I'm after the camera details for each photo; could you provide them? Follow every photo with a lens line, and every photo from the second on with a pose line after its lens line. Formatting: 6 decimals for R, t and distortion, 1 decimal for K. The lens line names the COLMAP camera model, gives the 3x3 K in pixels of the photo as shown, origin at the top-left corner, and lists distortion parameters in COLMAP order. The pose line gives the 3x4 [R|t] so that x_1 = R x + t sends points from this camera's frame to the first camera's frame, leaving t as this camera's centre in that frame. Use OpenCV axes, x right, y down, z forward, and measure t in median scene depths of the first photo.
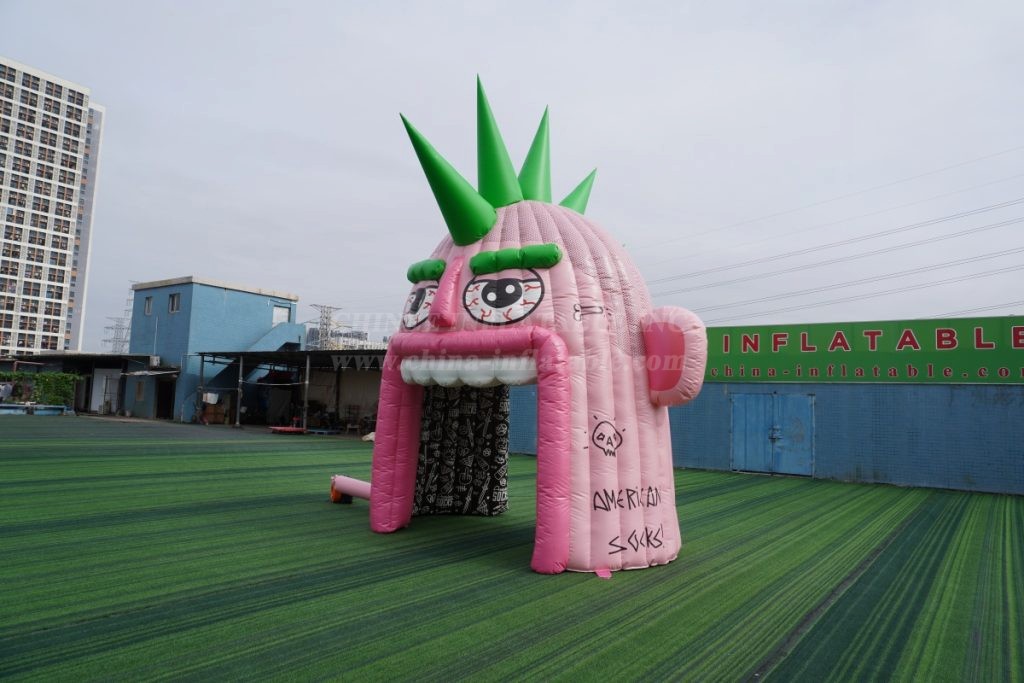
lens RADIAL K [[676.5, 0, 518.0], [0, 676.5, 341.6], [0, 0, 1]] dist [-0.045450, 0.021829]
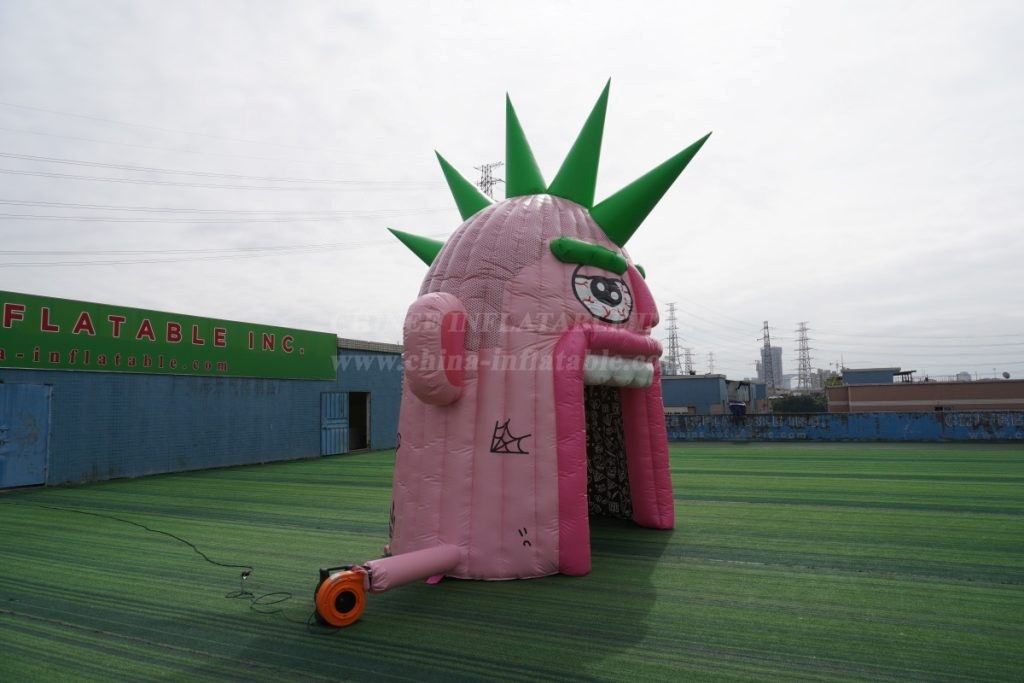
lens RADIAL K [[676.5, 0, 510.5], [0, 676.5, 339.4], [0, 0, 1]] dist [-0.045450, 0.021829]
pose [[-0.165696, 0.057727, 0.984486, -1.010319], [-0.083383, 0.993890, -0.072312, 0.079271], [-0.982645, -0.094072, -0.159870, 1.279698]]
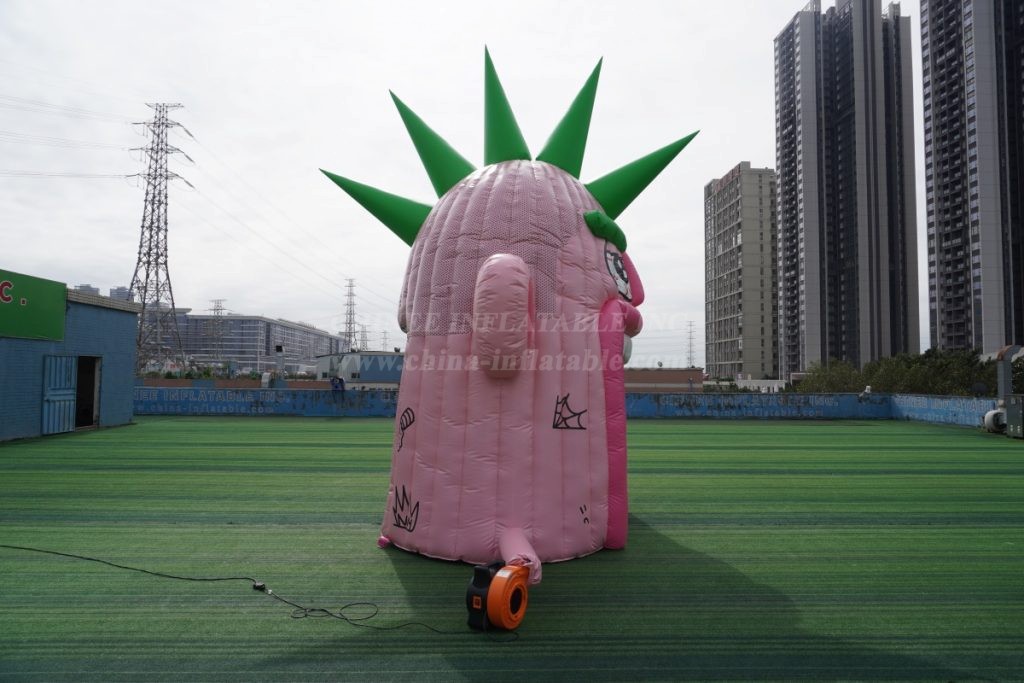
lens RADIAL K [[676.5, 0, 514.1], [0, 676.5, 340.8], [0, 0, 1]] dist [-0.045450, 0.021829]
pose [[-0.600770, 0.000925, 0.799421, -0.787695], [-0.107493, 0.990824, -0.081928, 0.126398], [-0.792162, -0.135152, -0.595158, 1.668061]]
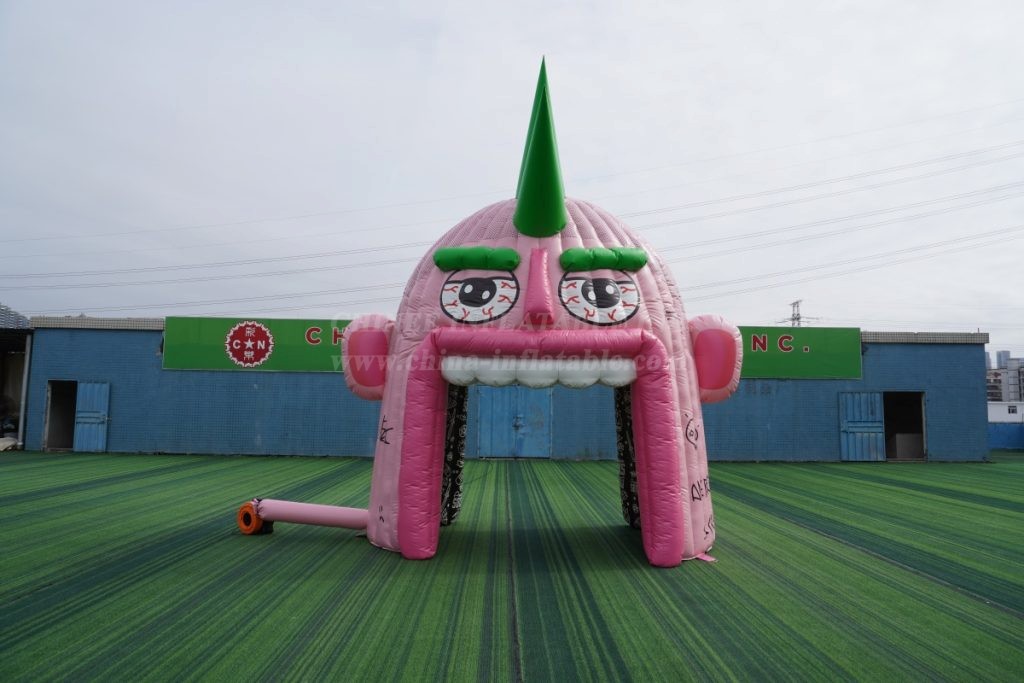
lens RADIAL K [[676.5, 0, 516.8], [0, 676.5, 336.7], [0, 0, 1]] dist [-0.045450, 0.021829]
pose [[0.804706, 0.031018, 0.592863, -0.635295], [-0.037340, 0.999301, -0.001600, -0.001625], [-0.592498, -0.020850, 0.805302, 0.250988]]
